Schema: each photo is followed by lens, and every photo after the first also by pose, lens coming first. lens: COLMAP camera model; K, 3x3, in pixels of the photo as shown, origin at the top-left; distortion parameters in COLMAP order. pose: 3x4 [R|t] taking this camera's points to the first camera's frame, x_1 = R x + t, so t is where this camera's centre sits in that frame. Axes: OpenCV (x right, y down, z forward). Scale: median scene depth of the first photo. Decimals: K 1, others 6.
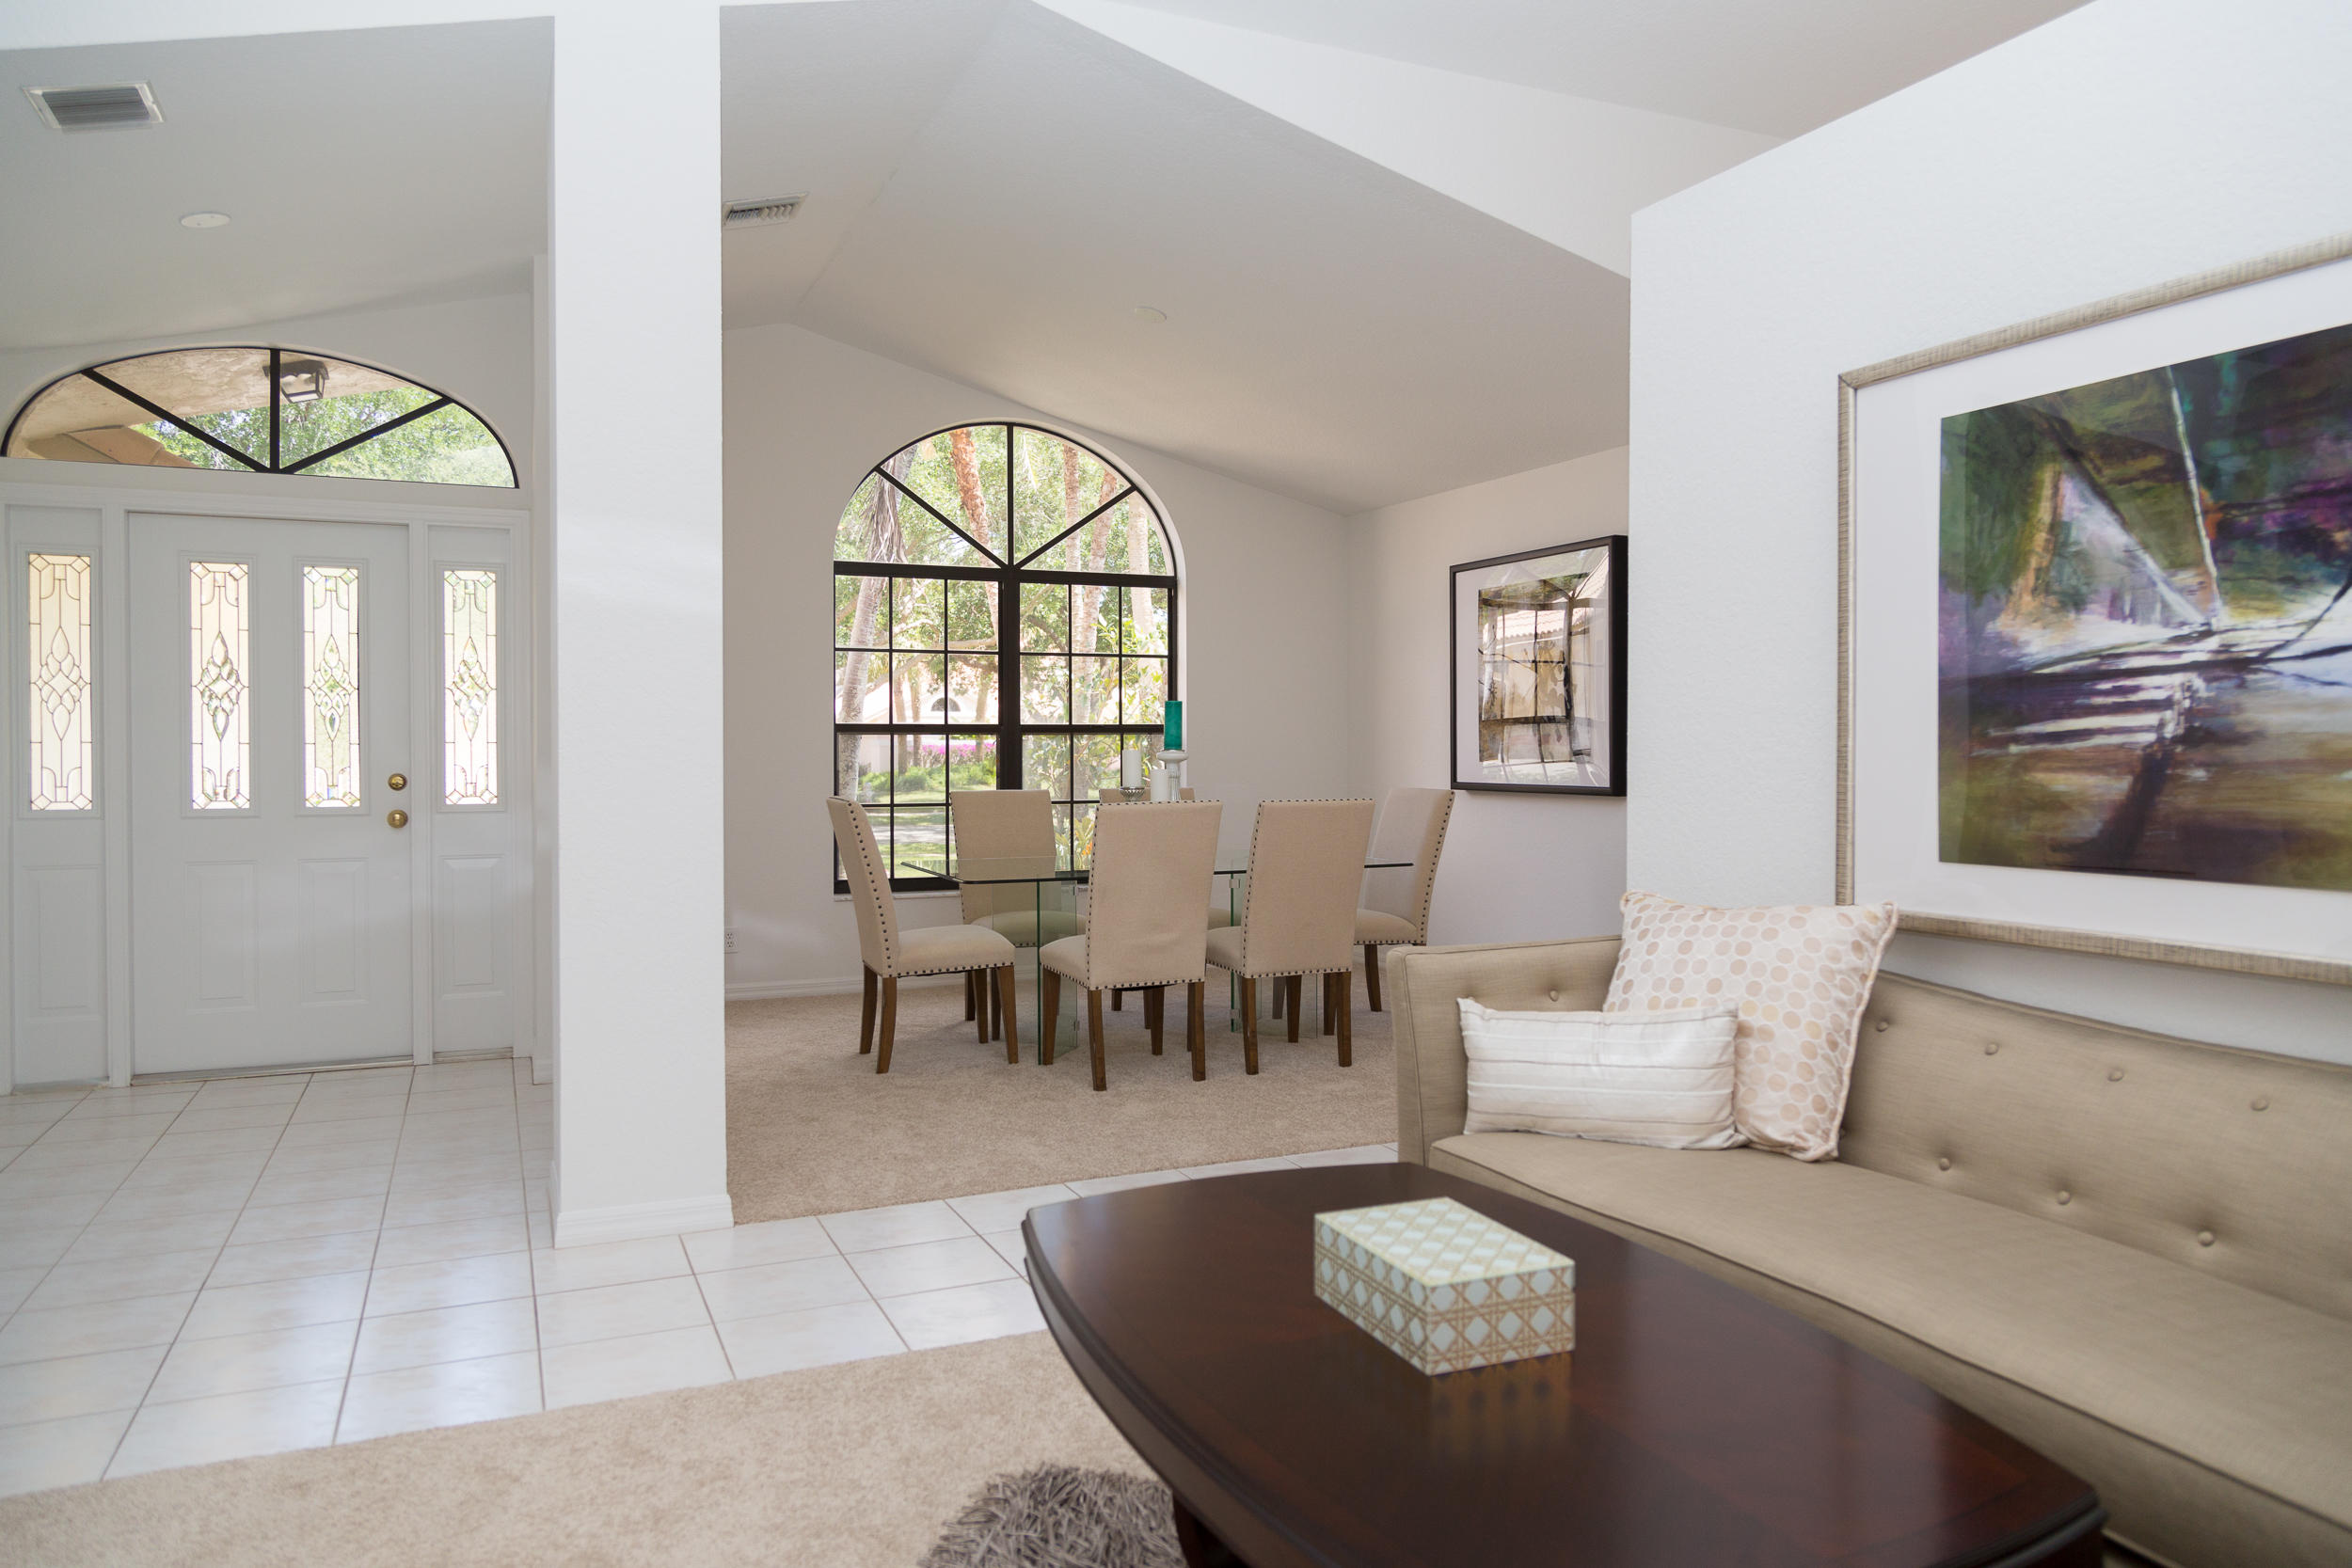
lens RADIAL K [[1557.4, 0, 1182.7], [0, 1557.4, 767.4], [0, 0, 1]] dist [0.003842, -0.002124]
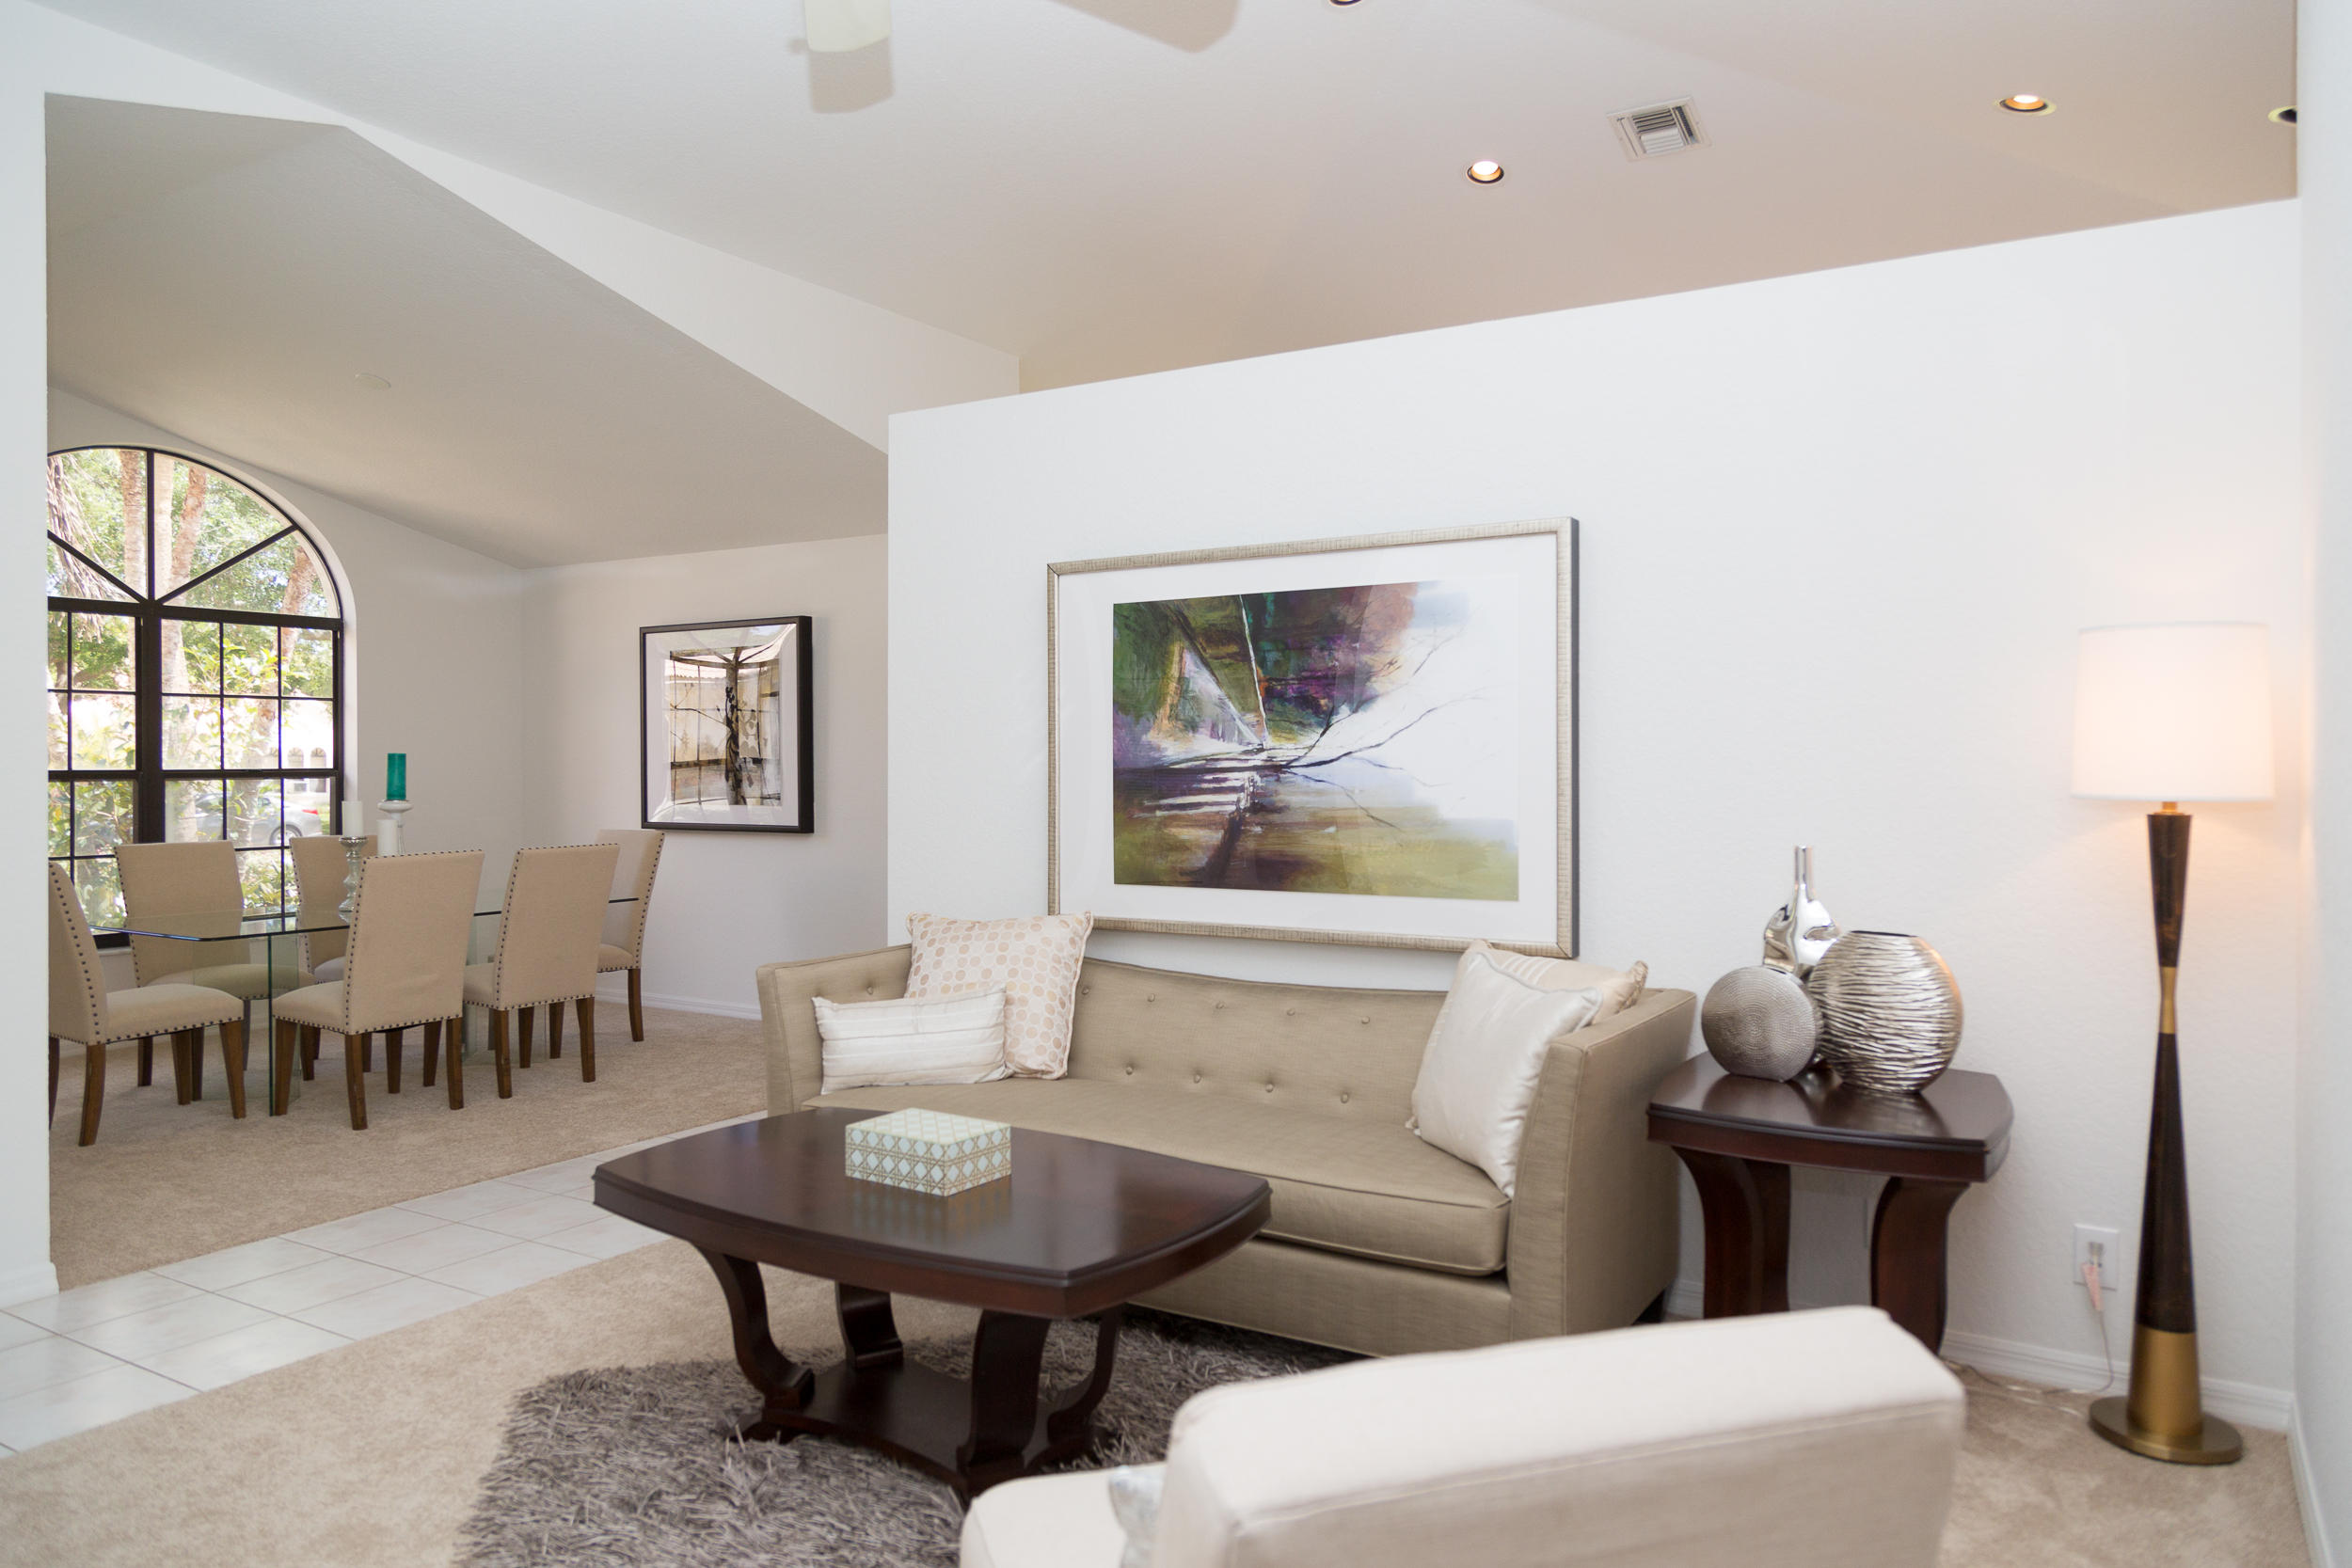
lens RADIAL K [[1548.8, 0, 1160.7], [0, 1548.8, 771.4], [0, 0, 1]] dist [0.024906, -0.002717]
pose [[0.835122, -0.002968, 0.550057, -0.349066], [0.008086, 0.999944, -0.006882, -0.043652], [-0.550005, 0.010195, 0.835099, -0.348251]]
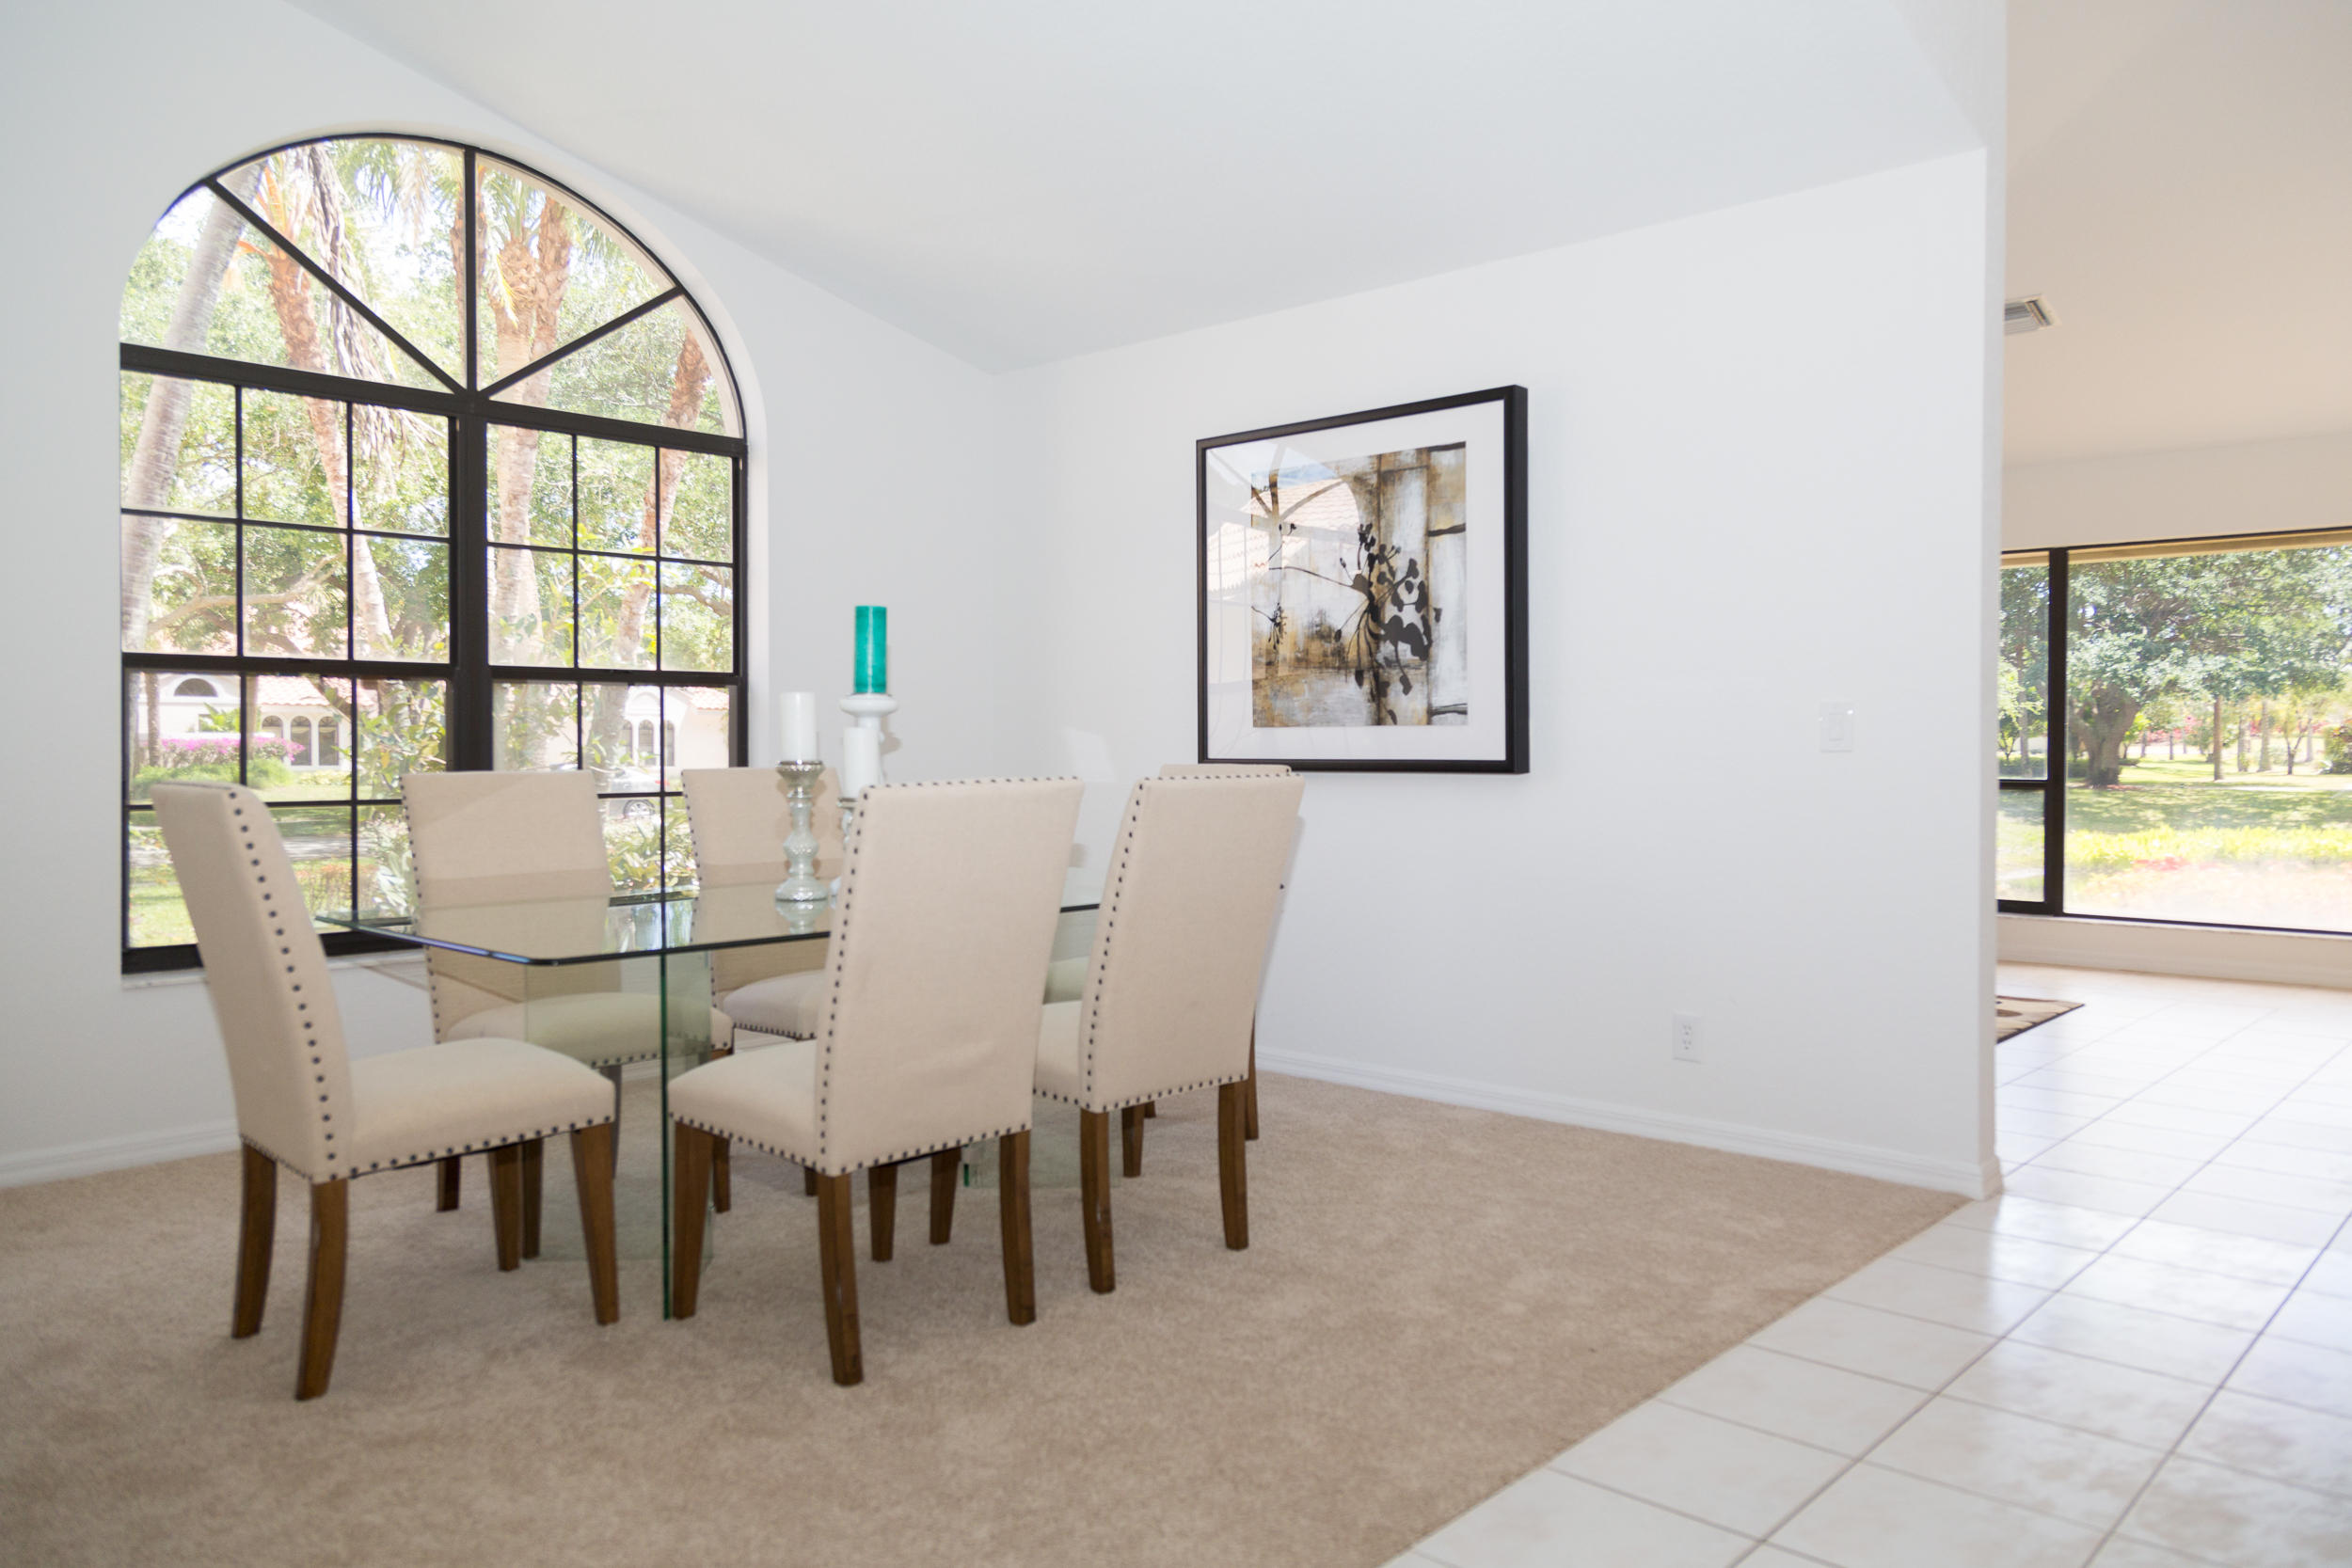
lens RADIAL K [[1625.4, 0, 1198.6], [0, 1625.4, 774.5], [0, 0, 1]] dist [0.010548, 0.001380]
pose [[0.919183, -0.006515, 0.393776, -0.290905], [0.005106, 0.999976, 0.004625, 0.035293], [-0.393797, -0.002241, 0.919195, 0.958935]]
